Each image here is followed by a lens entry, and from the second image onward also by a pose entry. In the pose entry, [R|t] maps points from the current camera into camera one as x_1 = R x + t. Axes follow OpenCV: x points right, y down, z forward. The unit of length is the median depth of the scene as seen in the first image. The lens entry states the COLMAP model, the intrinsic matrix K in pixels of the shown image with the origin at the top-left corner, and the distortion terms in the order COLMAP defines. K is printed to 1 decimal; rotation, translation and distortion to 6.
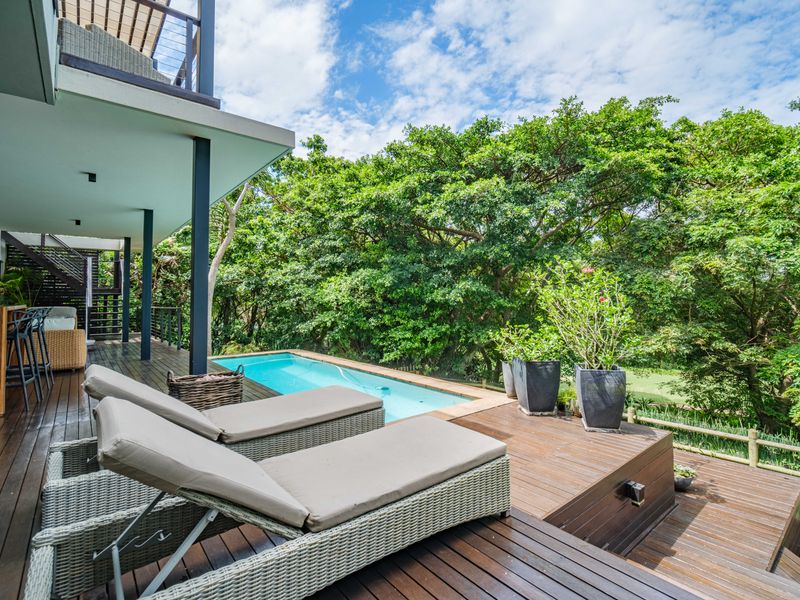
lens RADIAL K [[396.9, 0, 411.7], [0, 396.9, 296.9], [0, 0, 1]] dist [0.000075, -0.000016]
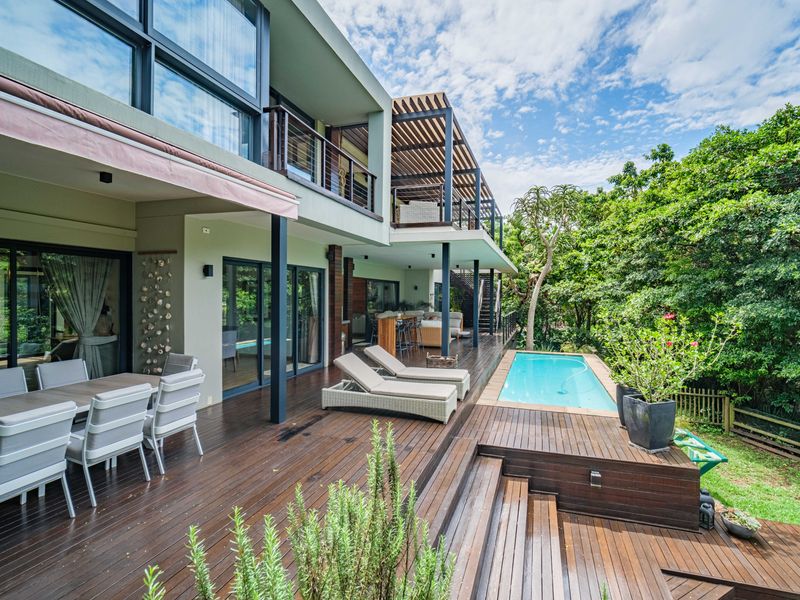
lens RADIAL K [[396.9, 0, 411.7], [0, 396.9, 296.9], [0, 0, 1]] dist [0.000075, -0.000016]
pose [[0.539211, 0.014286, -0.842049, 0.367087], [-0.007064, 0.999898, 0.012441, -0.047400], [0.842141, -0.000760, 0.539257, -0.088957]]
